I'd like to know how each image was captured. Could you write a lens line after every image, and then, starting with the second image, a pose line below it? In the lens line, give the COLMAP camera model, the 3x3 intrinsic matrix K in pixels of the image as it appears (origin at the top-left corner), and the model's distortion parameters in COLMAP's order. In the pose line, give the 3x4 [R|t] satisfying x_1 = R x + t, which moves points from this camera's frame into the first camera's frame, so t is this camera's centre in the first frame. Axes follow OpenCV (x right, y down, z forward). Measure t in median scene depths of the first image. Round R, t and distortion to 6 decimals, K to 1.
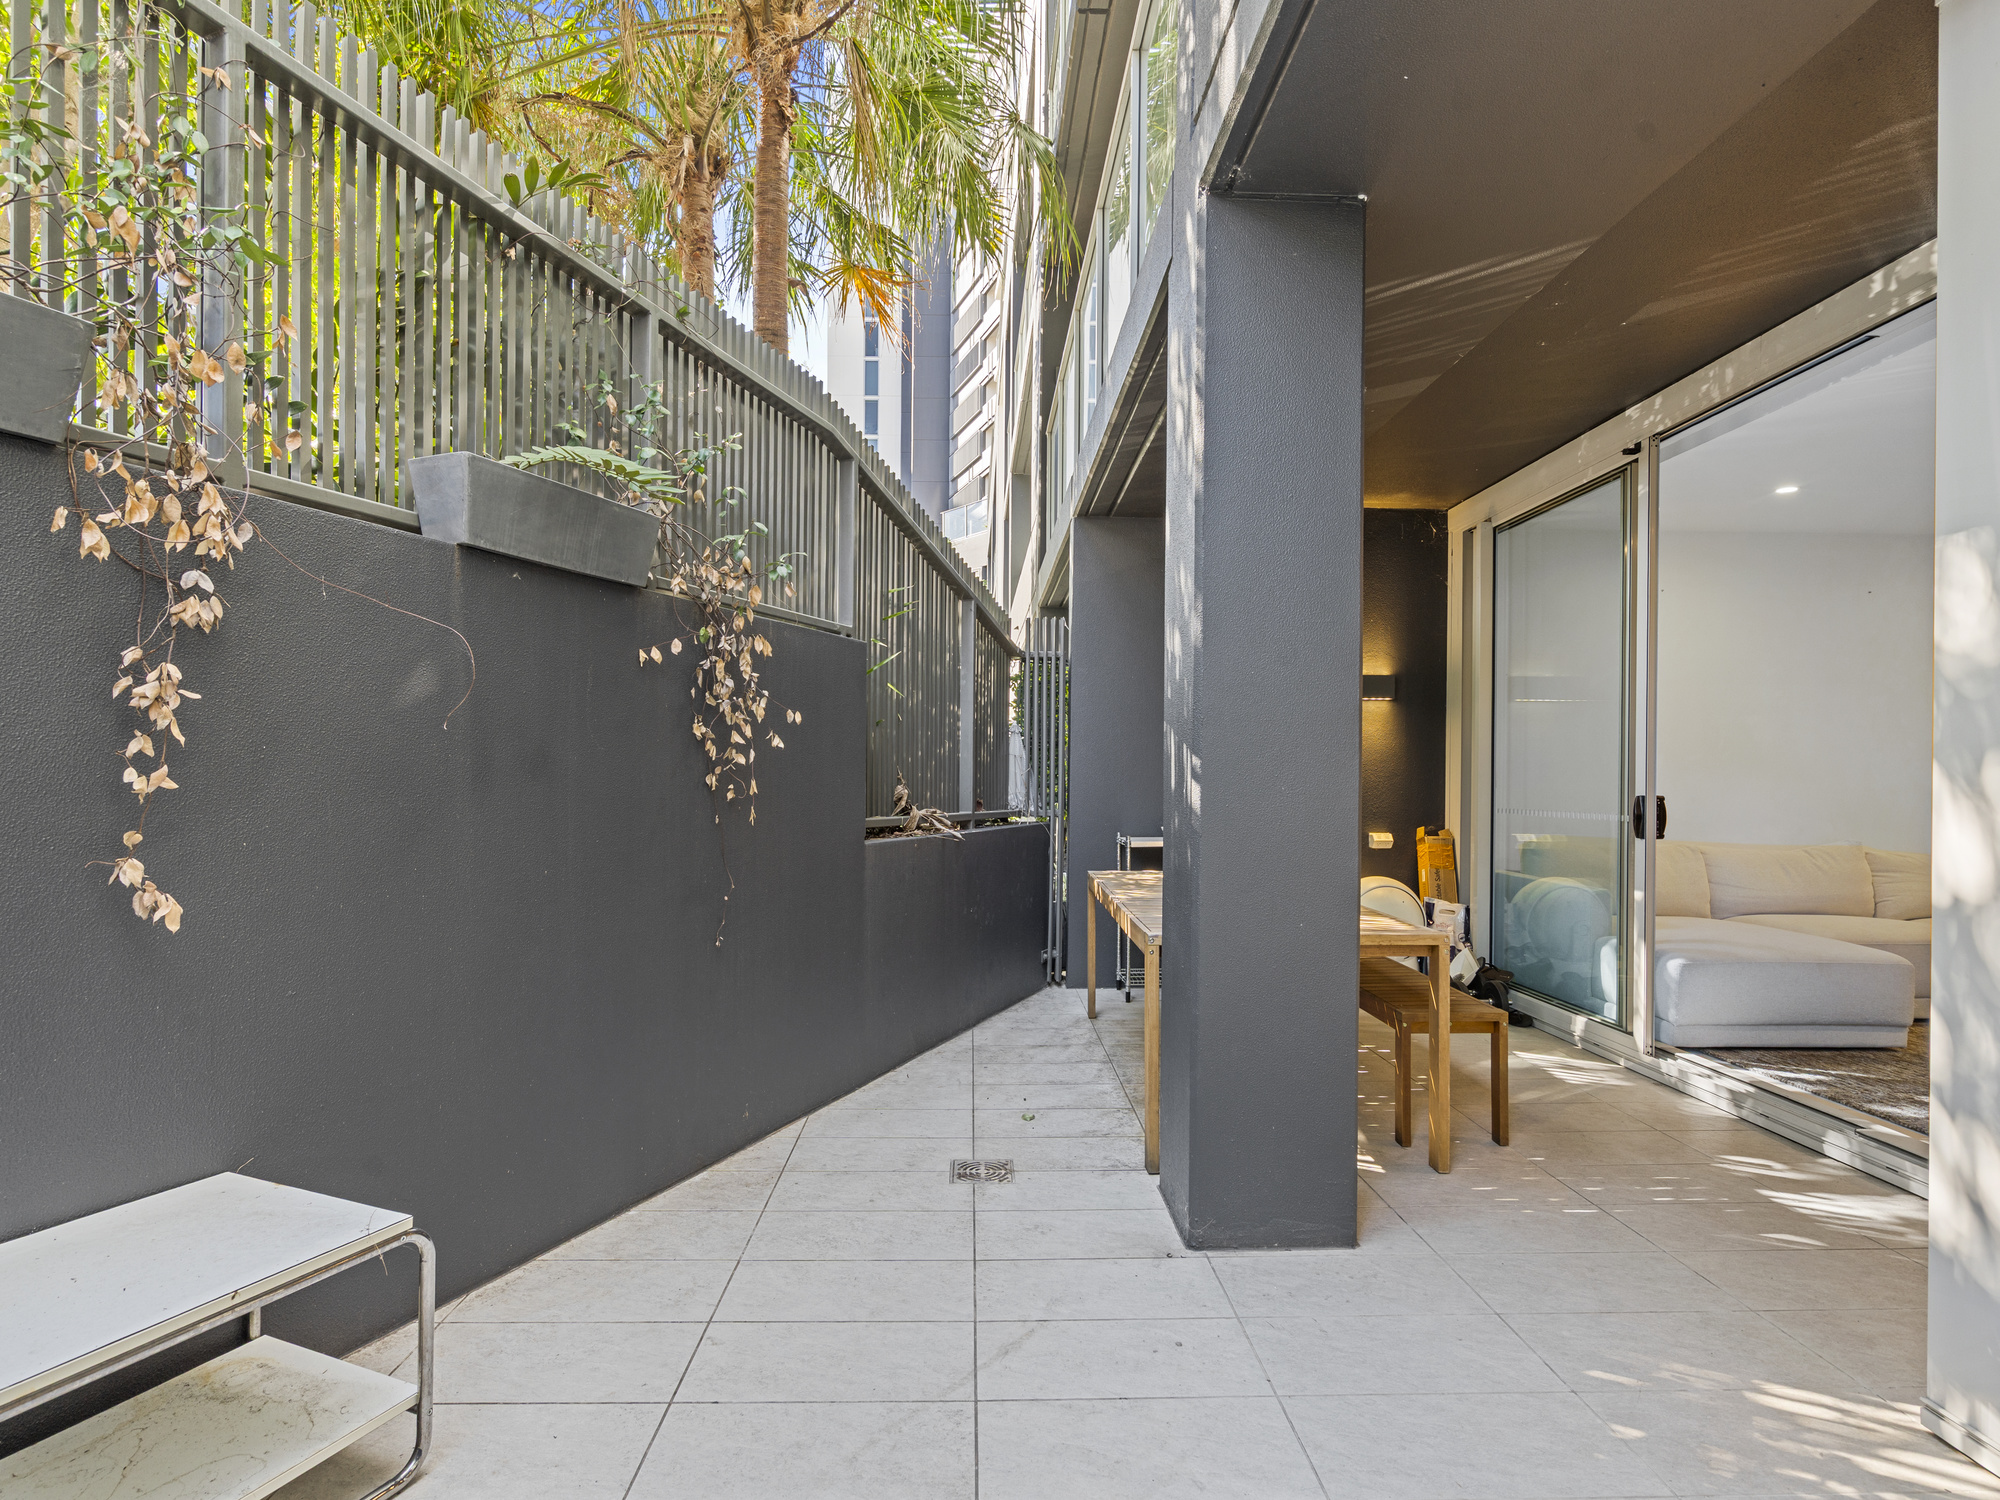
lens RADIAL K [[1037.8, 0, 996.2], [0, 1037.8, 753.7], [0, 0, 1]] dist [-0.003240, -0.000551]
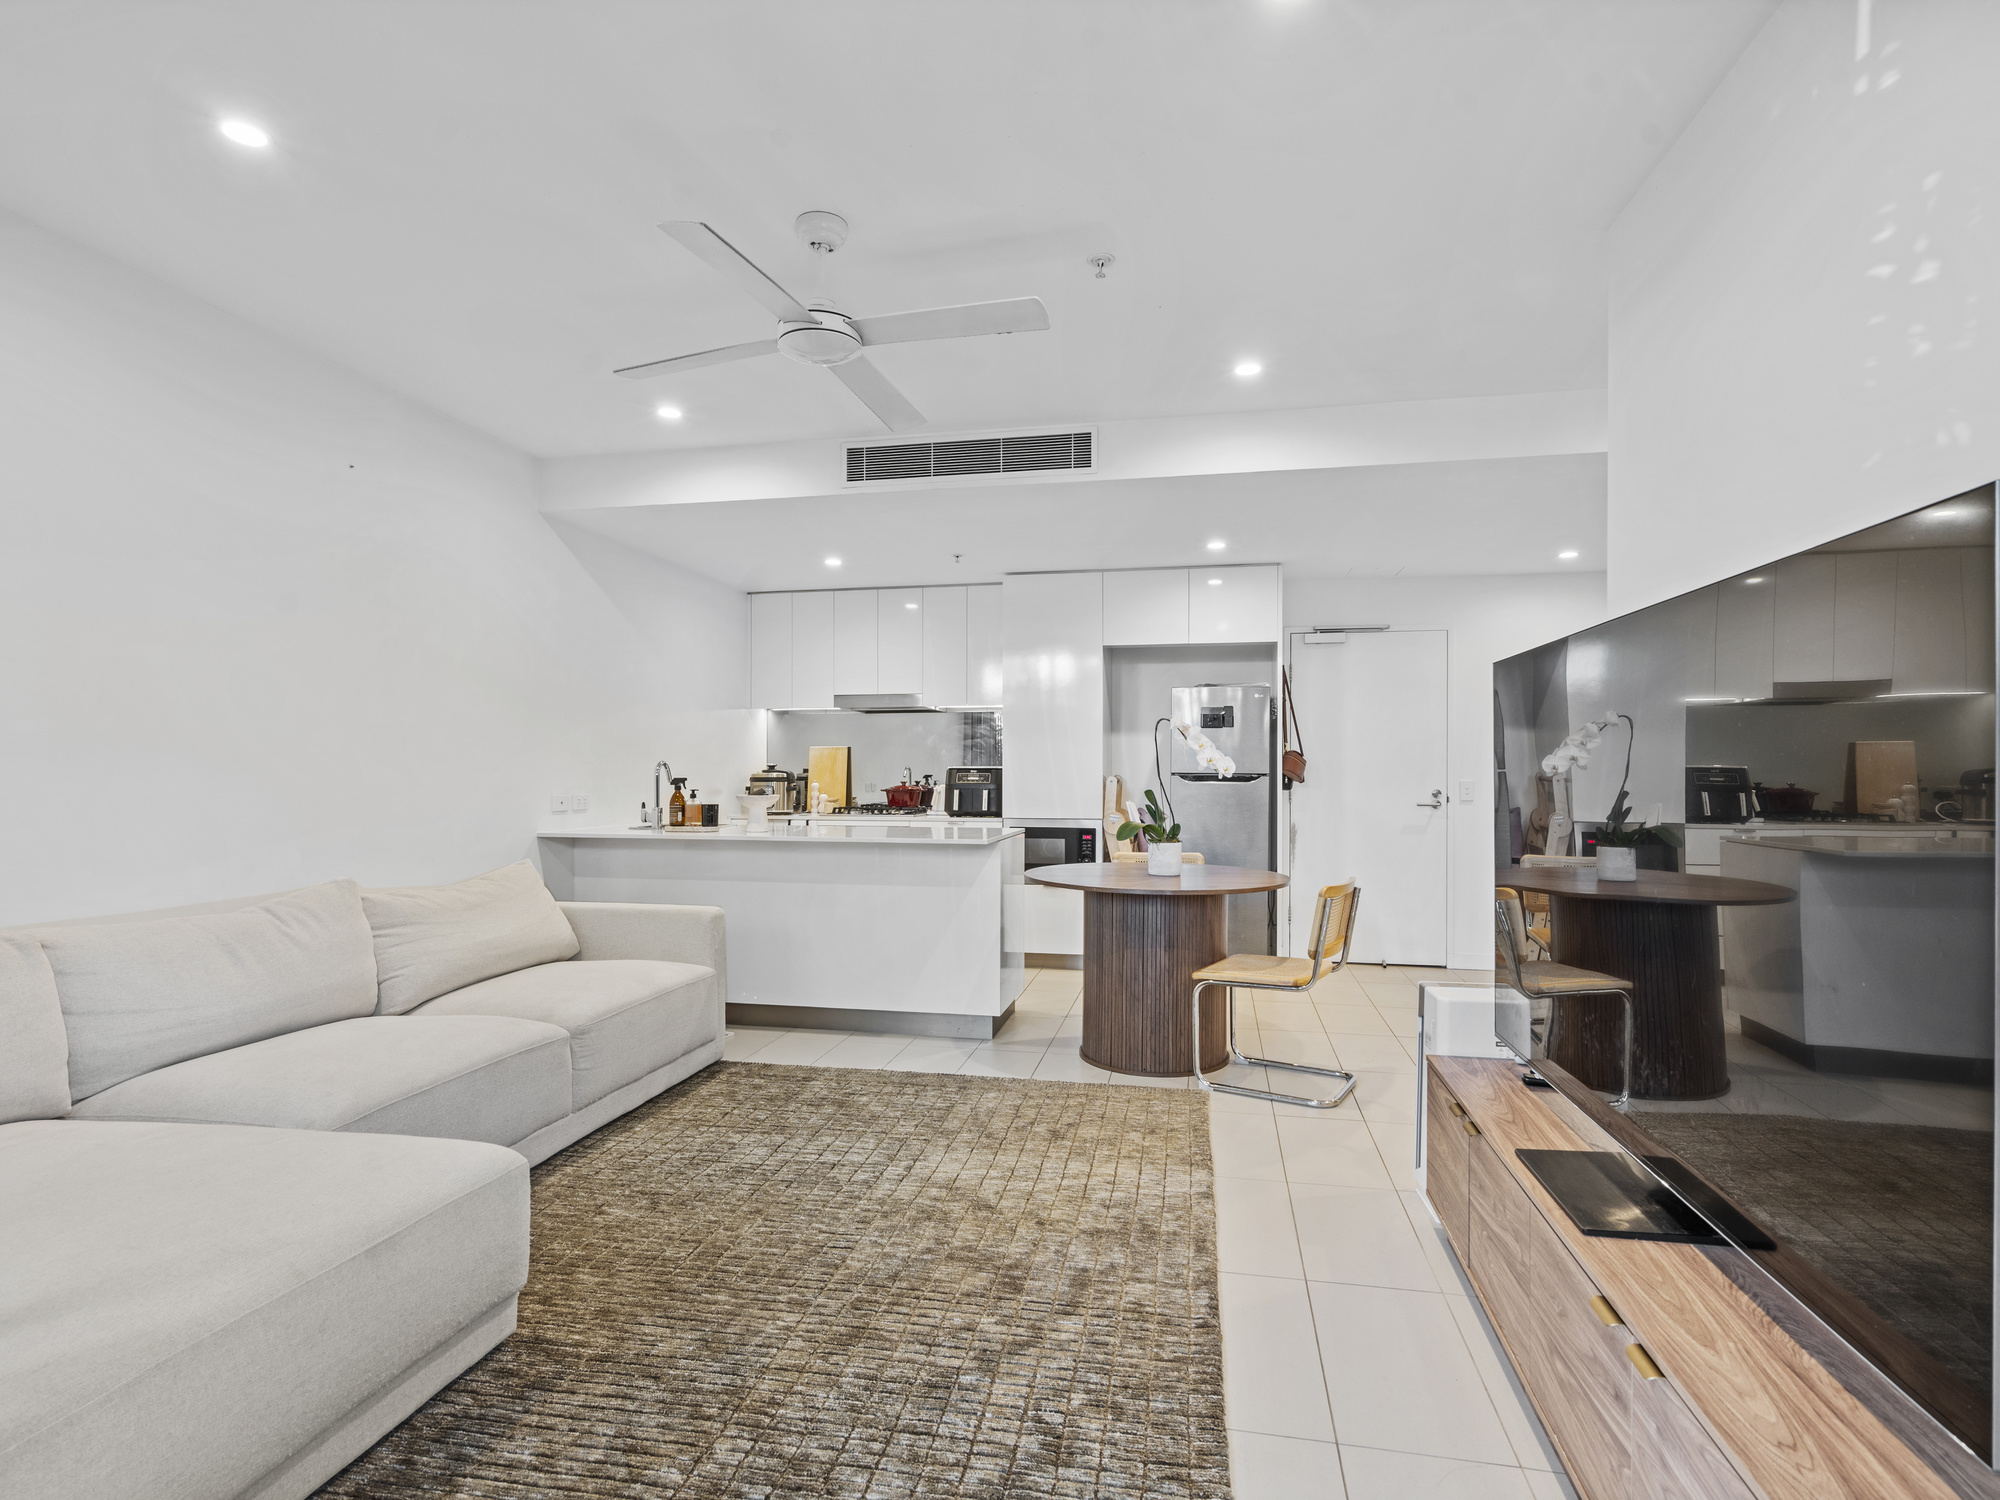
lens RADIAL K [[1037.8, 0, 996.2], [0, 1037.8, 753.7], [0, 0, 1]] dist [-0.003240, -0.000551]
pose [[0.229935, -0.002557, 0.973203, 0.360302], [-0.022430, 0.999717, 0.007926, 0.002092], [-0.972948, -0.023652, 0.229812, 0.529438]]
